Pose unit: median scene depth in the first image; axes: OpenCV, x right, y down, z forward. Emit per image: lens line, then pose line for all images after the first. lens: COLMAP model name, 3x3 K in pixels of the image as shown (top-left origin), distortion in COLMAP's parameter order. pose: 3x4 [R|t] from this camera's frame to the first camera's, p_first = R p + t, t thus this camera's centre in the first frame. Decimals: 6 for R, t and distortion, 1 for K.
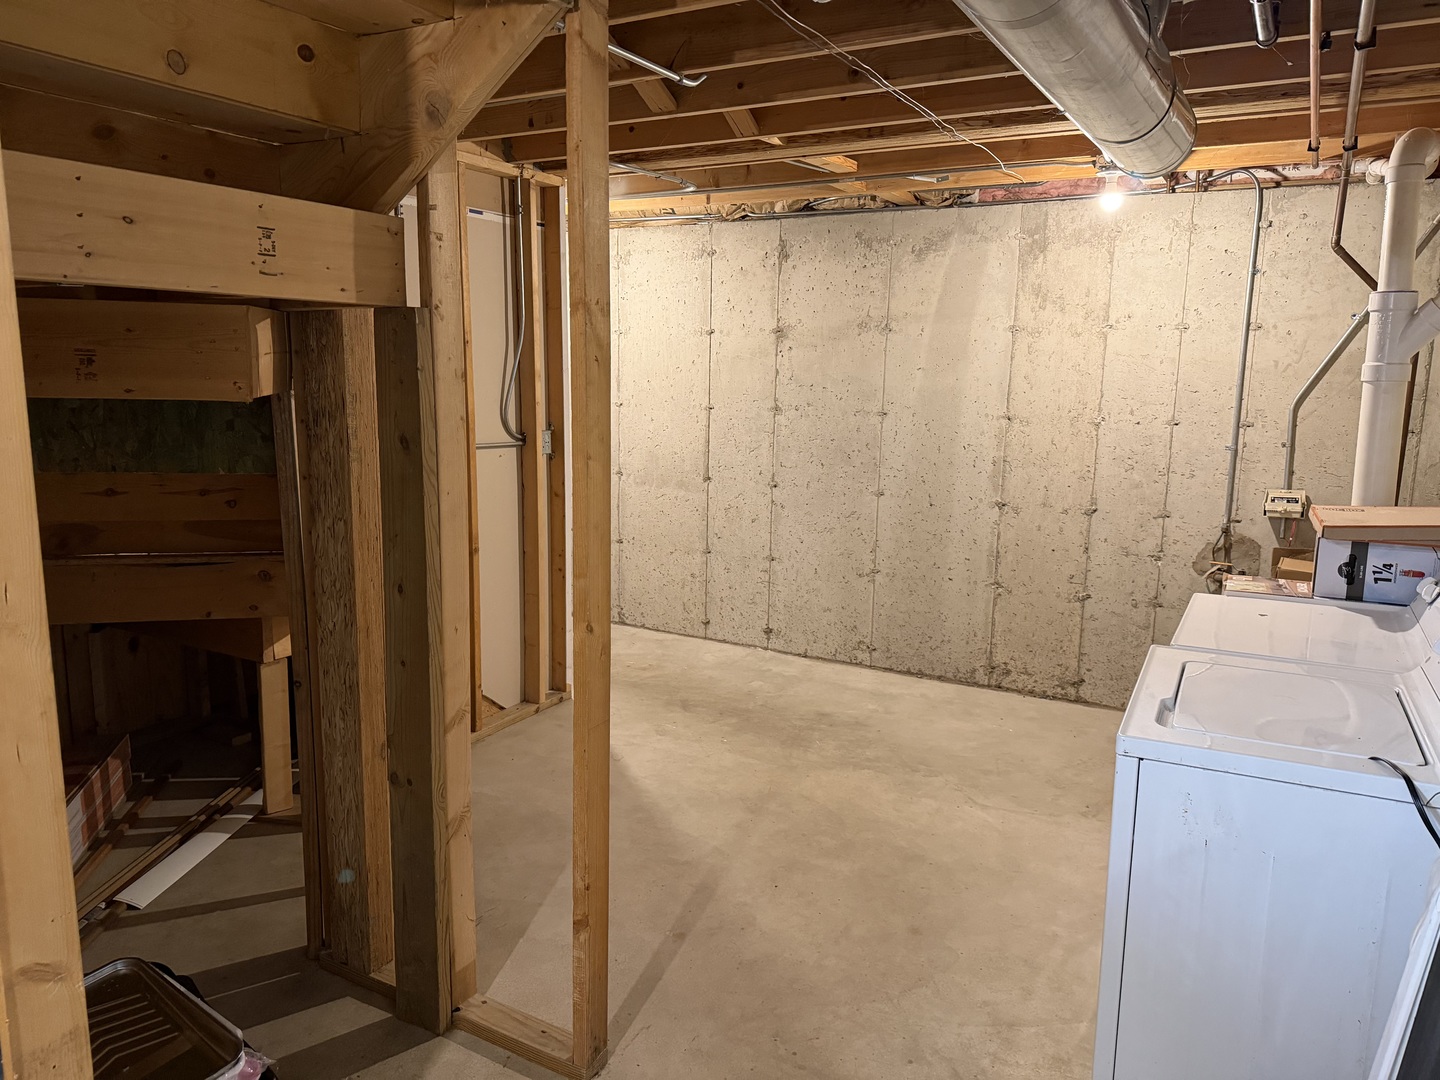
lens RADIAL K [[1013.9, 0, 720.4], [0, 1013.9, 545.3], [0, 0, 1]] dist [0.195221, -0.400059]
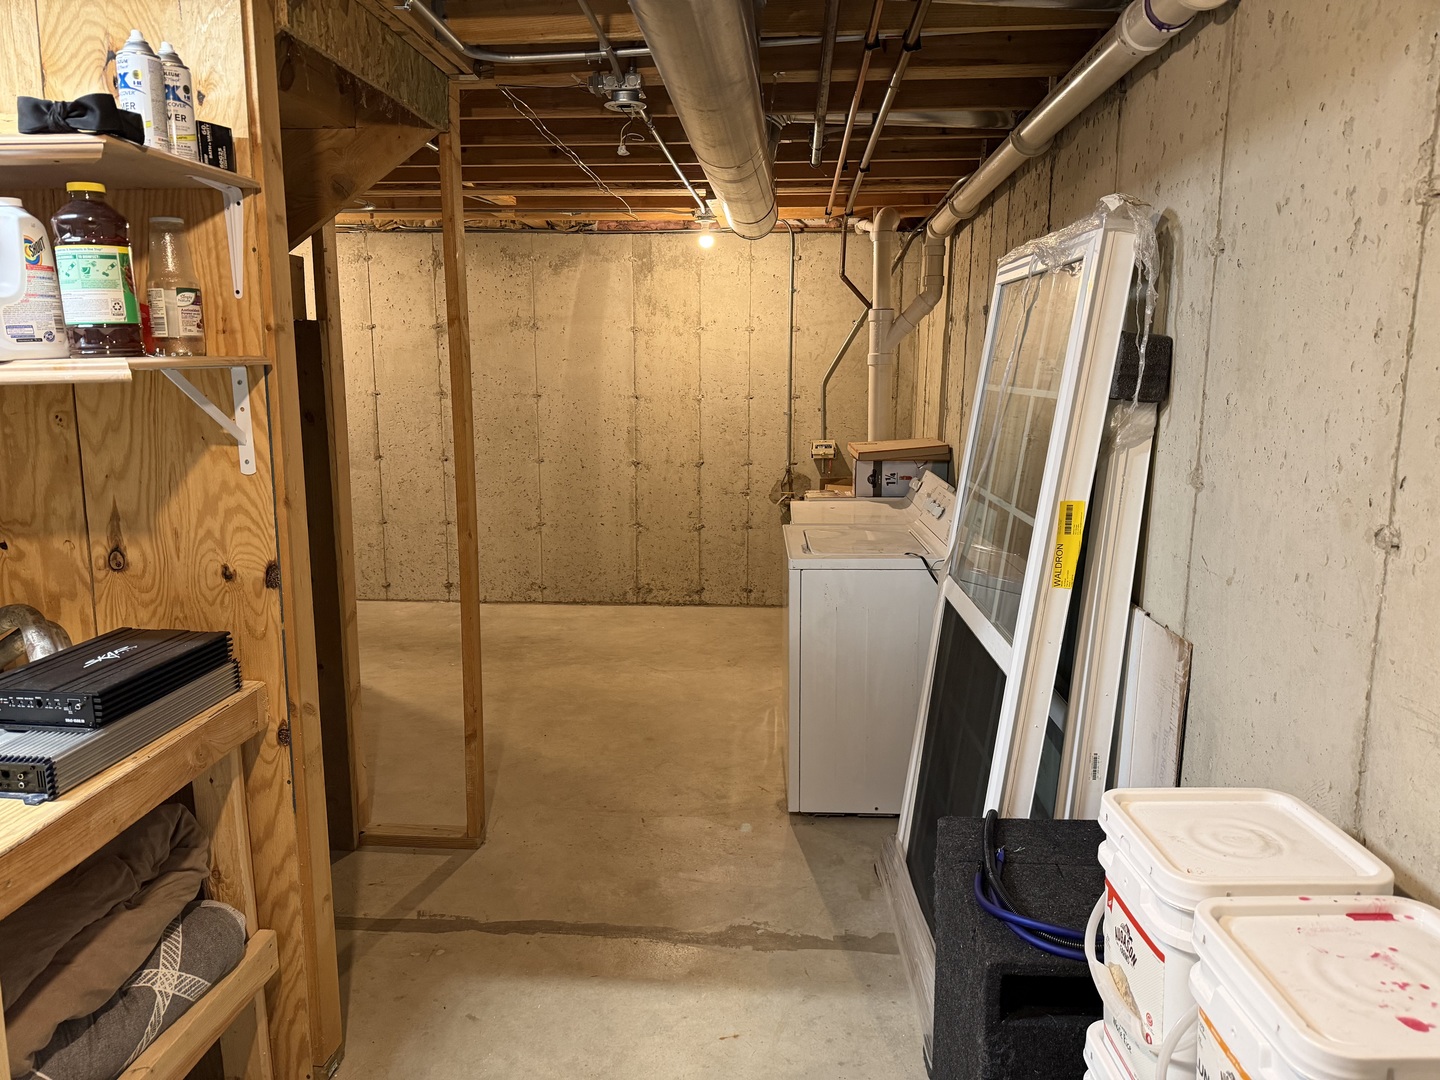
lens RADIAL K [[1013.9, 0, 720.4], [0, 1013.9, 545.3], [0, 0, 1]] dist [0.195221, -0.400059]
pose [[0.902751, -0.090891, 0.420452, -0.196929], [0.086661, 0.995810, 0.029199, 0.038197], [-0.421344, 0.010077, 0.906845, -0.238561]]
